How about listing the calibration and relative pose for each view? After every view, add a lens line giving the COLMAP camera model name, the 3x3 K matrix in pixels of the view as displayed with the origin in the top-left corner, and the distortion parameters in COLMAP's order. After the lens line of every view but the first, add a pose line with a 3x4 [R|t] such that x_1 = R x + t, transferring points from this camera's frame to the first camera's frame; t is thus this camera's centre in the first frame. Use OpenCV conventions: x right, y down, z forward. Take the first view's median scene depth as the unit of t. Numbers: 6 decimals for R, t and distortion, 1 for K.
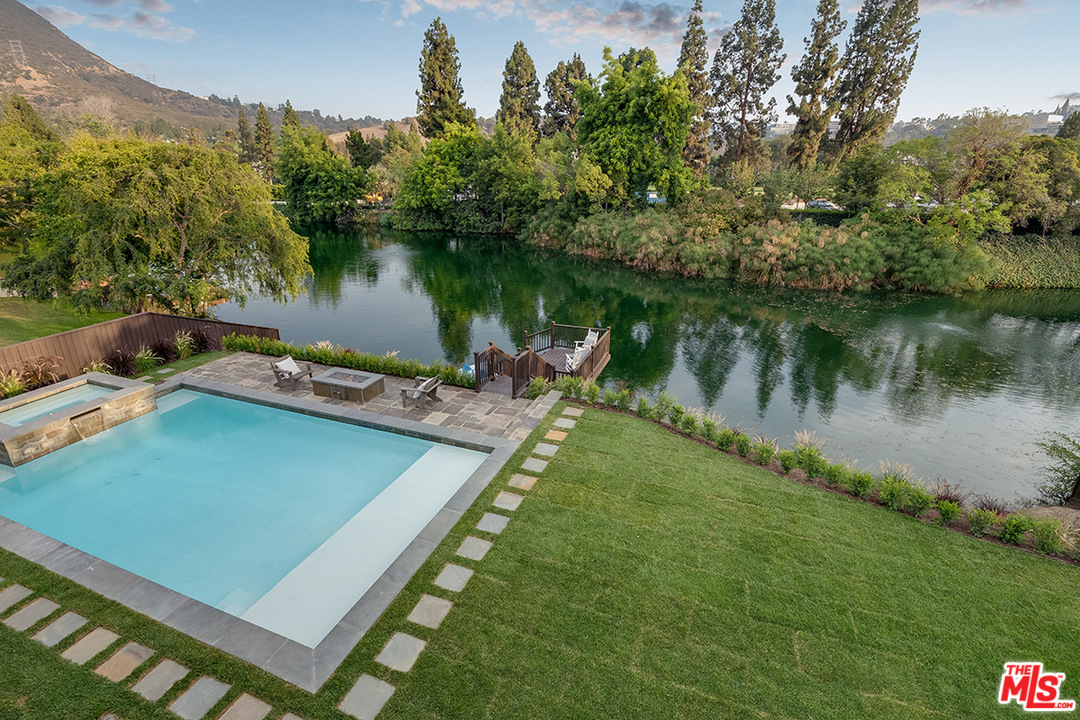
lens RADIAL K [[505.6, 0, 543.6], [0, 505.6, 348.8], [0, 0, 1]] dist [0.015899, -0.026592]
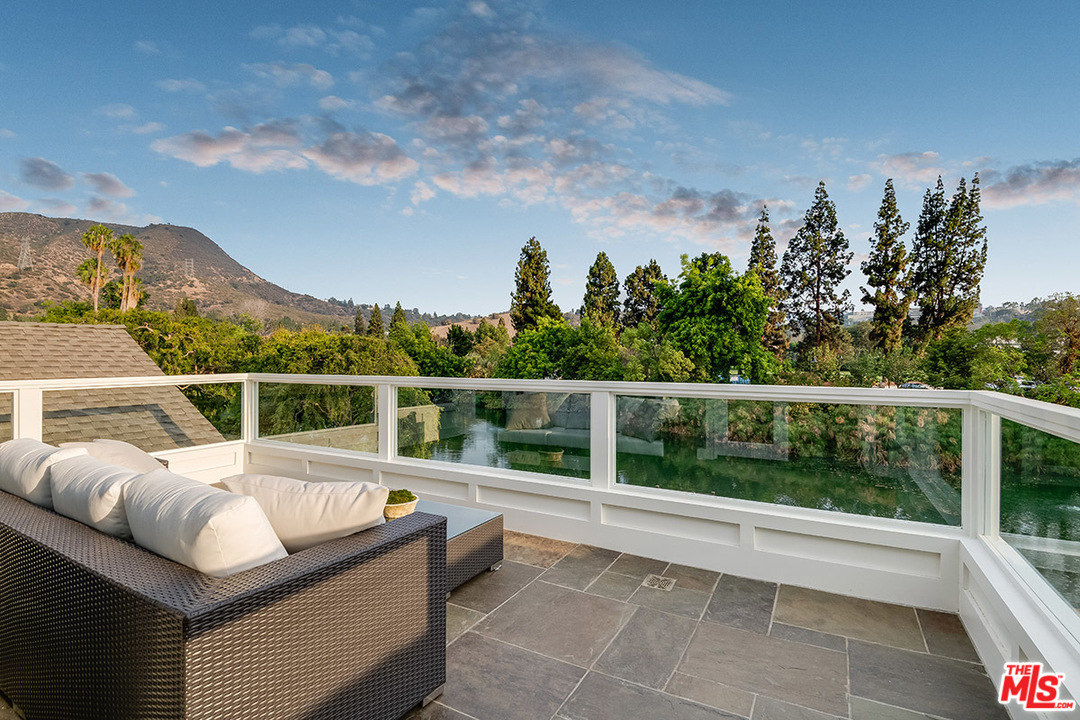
lens RADIAL K [[512.0, 0, 539.1], [0, 512.0, 356.2], [0, 0, 1]] dist [0.027258, -0.043613]
pose [[0.988671, -0.006871, -0.149942, -0.017154], [-0.043772, 0.942333, -0.331802, 0.016032], [0.143576, 0.334606, 0.931357, -0.037281]]
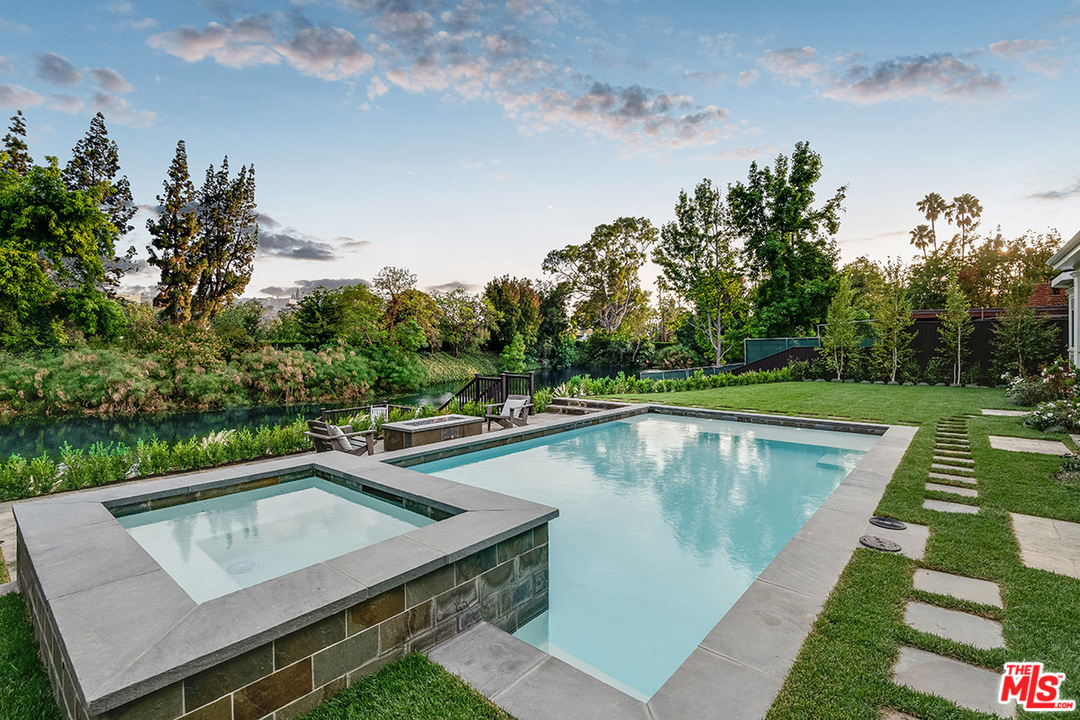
lens RADIAL K [[503.5, 0, 543.4], [0, 503.5, 345.5], [0, 0, 1]] dist [0.000865, -0.010803]
pose [[0.339130, -0.010671, 0.940679, -0.165345], [0.318622, 0.942139, -0.104181, 0.012874], [-0.885139, 0.335052, 0.322908, 0.100582]]
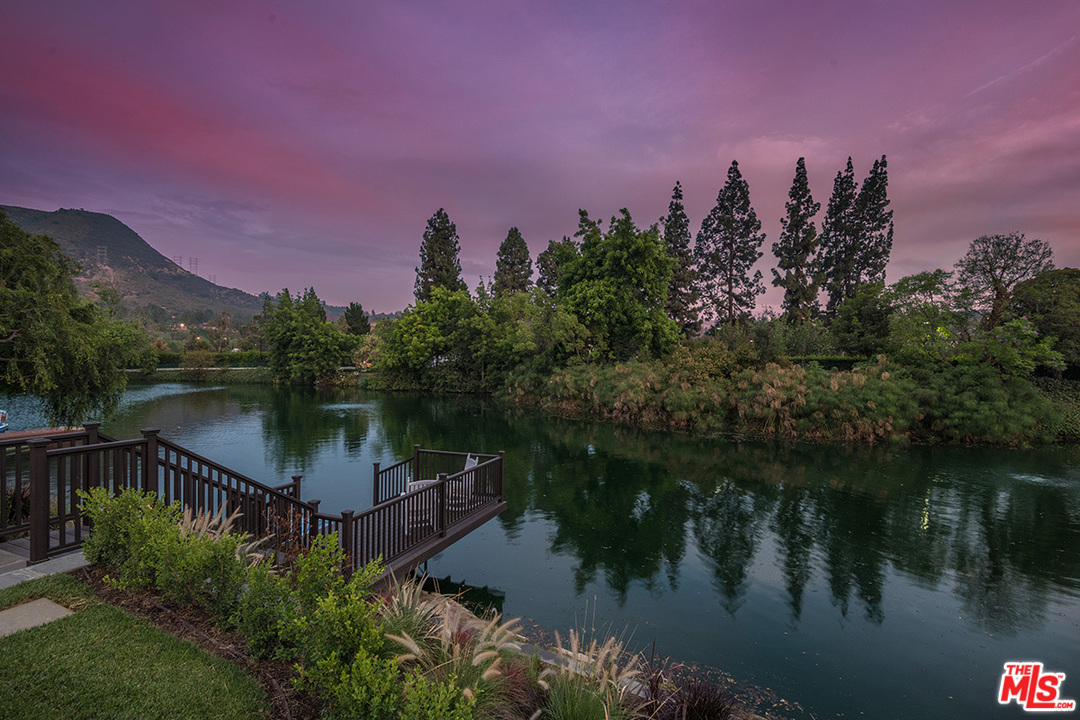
lens RADIAL K [[496.5, 0, 541.9], [0, 496.5, 355.6], [0, 0, 1]] dist [0.027923, -0.039070]
pose [[0.999628, 0.005716, -0.026650, 0.047629], [-0.014394, 0.941006, -0.338084, 0.012450], [0.023145, 0.338342, 0.940739, 0.105559]]
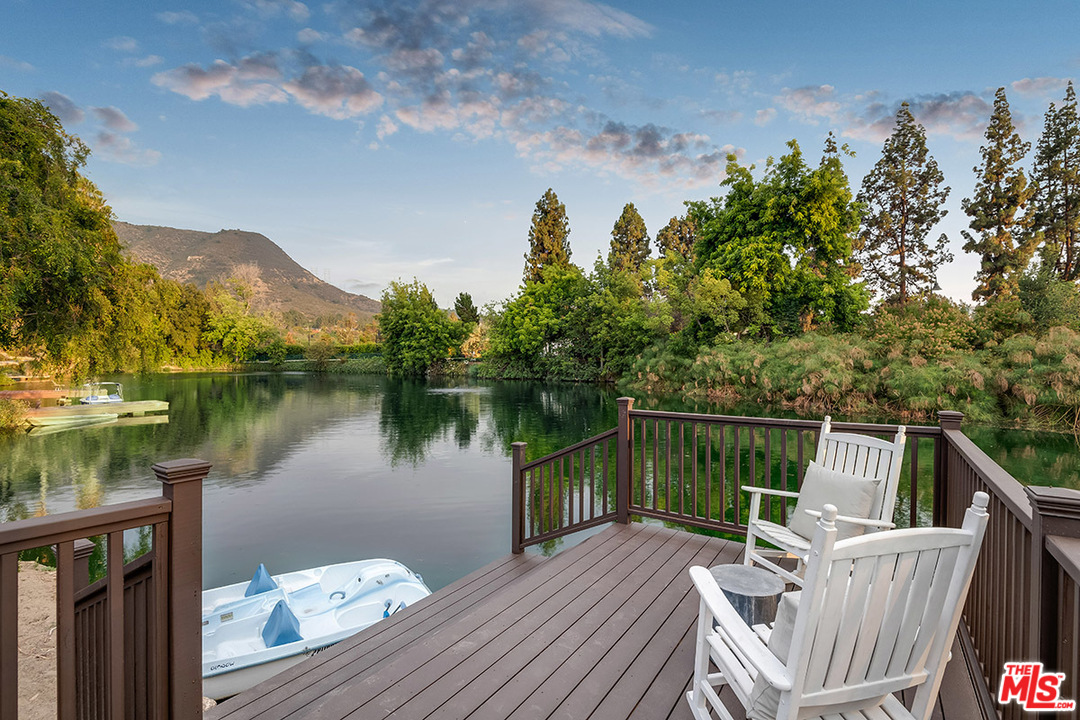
lens RADIAL K [[496.3, 0, 535.7], [0, 496.3, 354.5], [0, 0, 1]] dist [0.000775, -0.015207]
pose [[0.970867, 0.000477, -0.239620, 0.007493], [-0.081699, 0.940738, -0.329146, 0.001569], [0.225263, 0.339133, 0.913370, 0.203833]]
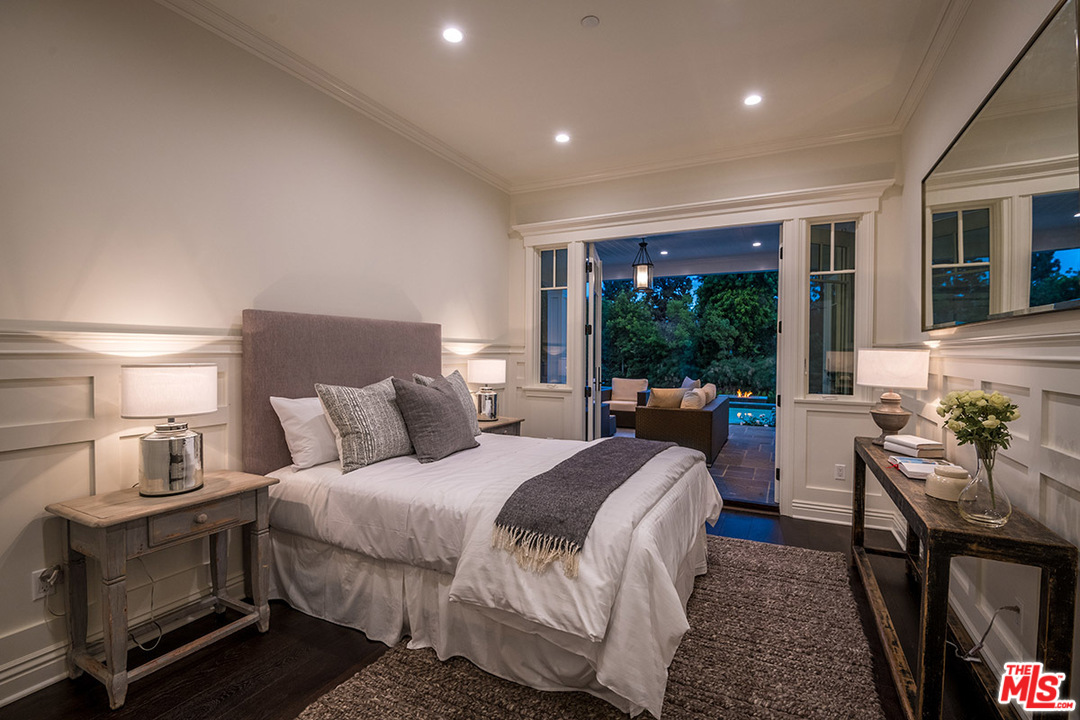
lens RADIAL K [[496.3, 0, 535.7], [0, 496.3, 354.5], [0, 0, 1]] dist [0.000775, -0.015207]
pose [[0.993824, 0.001683, -0.110954, -0.134939], [-0.037824, 0.945146, -0.324451, 0.071026], [0.104322, 0.326644, 0.939372, -0.069718]]
